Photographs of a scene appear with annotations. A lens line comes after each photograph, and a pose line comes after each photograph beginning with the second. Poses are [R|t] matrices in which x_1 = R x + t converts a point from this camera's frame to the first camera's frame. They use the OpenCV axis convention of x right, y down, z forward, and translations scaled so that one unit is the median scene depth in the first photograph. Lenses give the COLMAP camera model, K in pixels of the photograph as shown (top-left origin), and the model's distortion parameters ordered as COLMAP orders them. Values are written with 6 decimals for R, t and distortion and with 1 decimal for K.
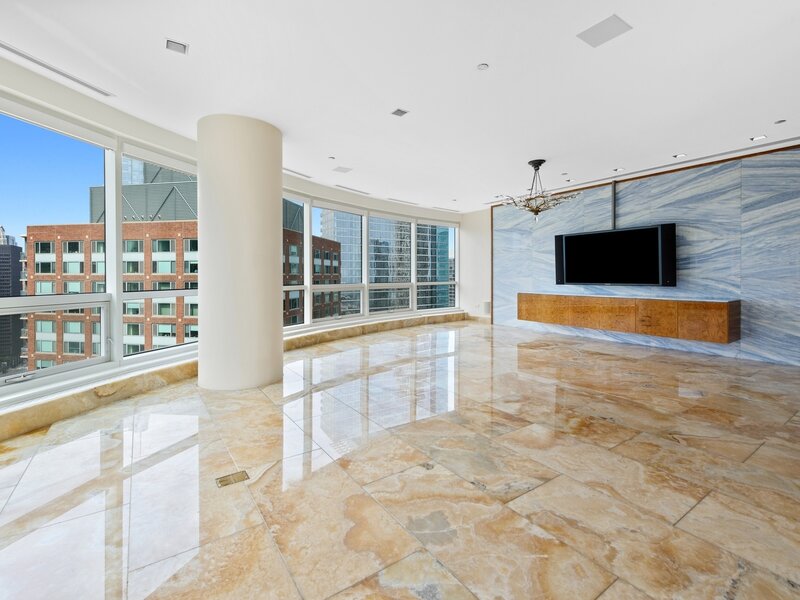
lens RADIAL K [[361.4, 0, 407.9], [0, 361.4, 273.5], [0, 0, 1]] dist [-0.002534, -0.000502]
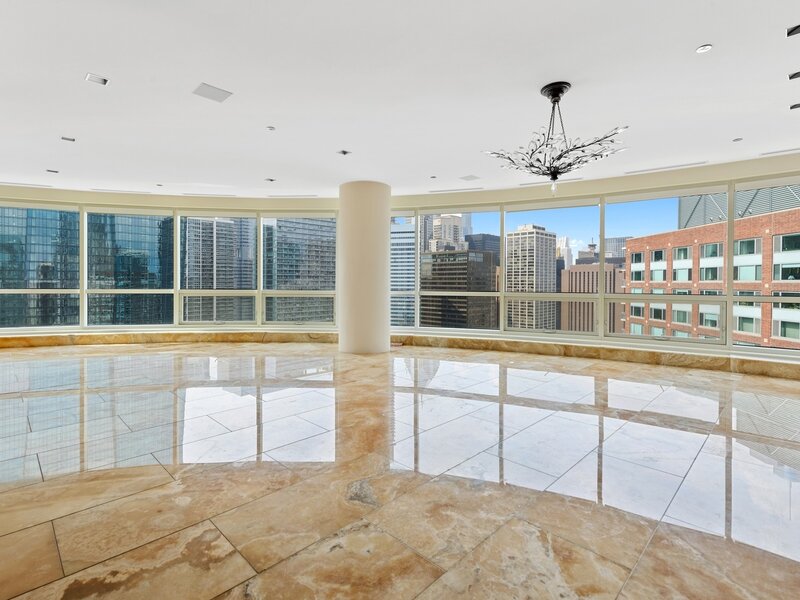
lens RADIAL K [[400.2, 0, 400.4], [0, 400.2, 295.8], [0, 0, 1]] dist [0.020196, 0.000362]
pose [[0.183555, 0.034327, -0.982410, 0.085769], [0.001522, 0.999379, 0.035204, 0.000056], [0.983008, -0.007957, 0.183389, 0.057802]]
